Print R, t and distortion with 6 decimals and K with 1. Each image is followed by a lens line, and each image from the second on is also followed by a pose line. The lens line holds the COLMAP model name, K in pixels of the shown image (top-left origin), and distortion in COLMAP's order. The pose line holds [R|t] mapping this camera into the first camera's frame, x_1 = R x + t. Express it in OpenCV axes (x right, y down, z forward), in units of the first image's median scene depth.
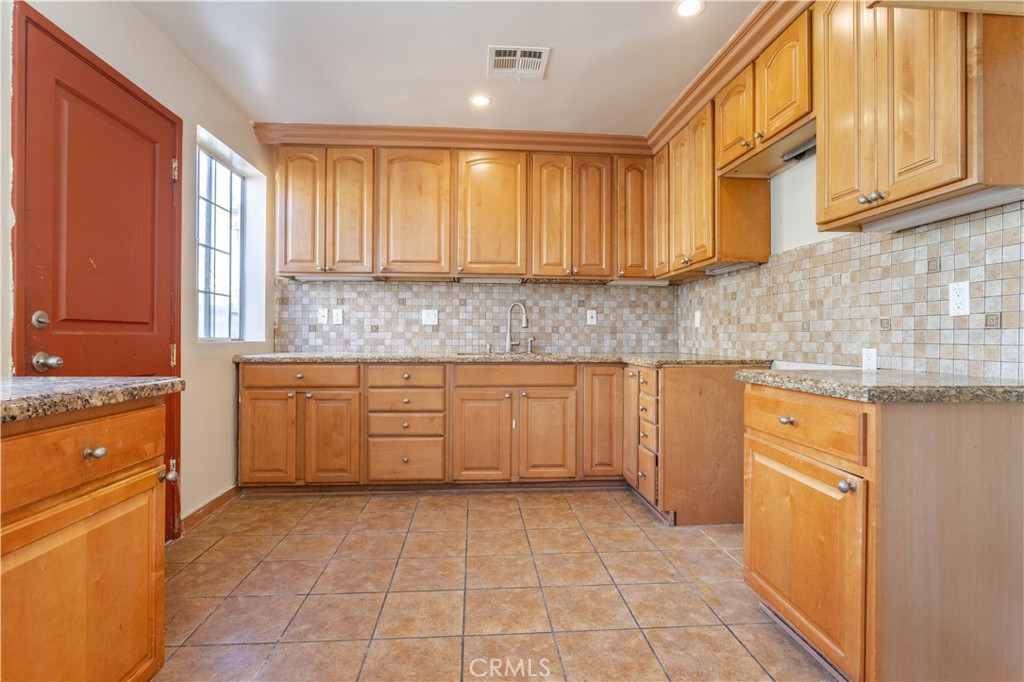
lens RADIAL K [[495.0, 0, 512.9], [0, 495.0, 337.3], [0, 0, 1]] dist [-0.010606, 0.002260]
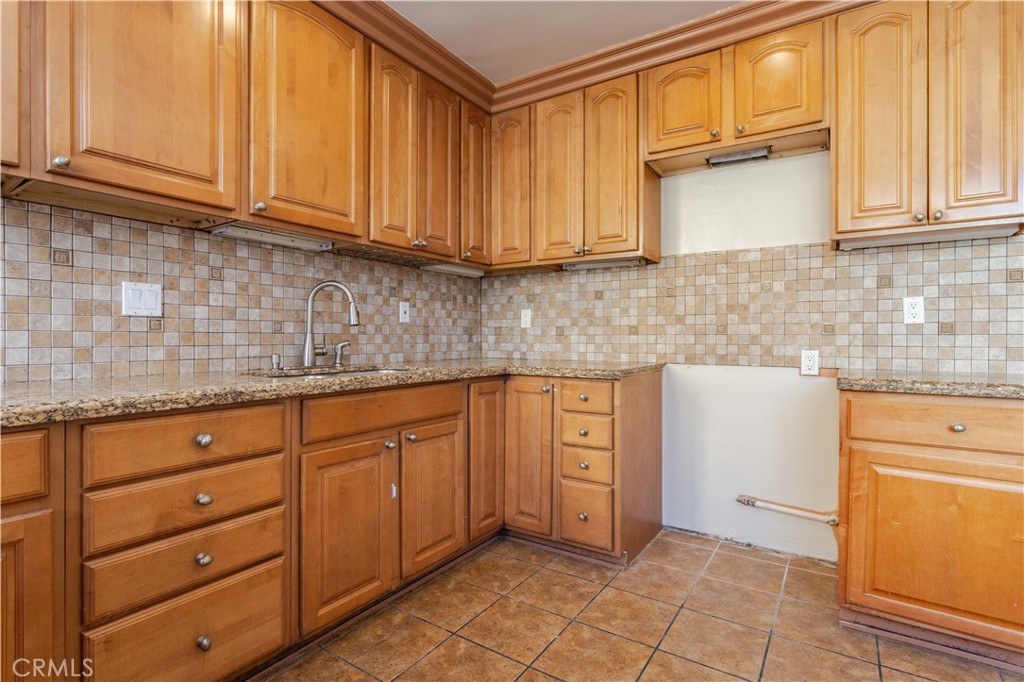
lens RADIAL K [[495.0, 0, 511.8], [0, 495.0, 339.7], [0, 0, 1]] dist [-0.010606, 0.002260]
pose [[0.618407, -0.006841, 0.785828, -0.374398], [0.001415, 0.999970, 0.007591, -0.007459], [-0.785857, -0.003582, 0.618398, 0.540435]]
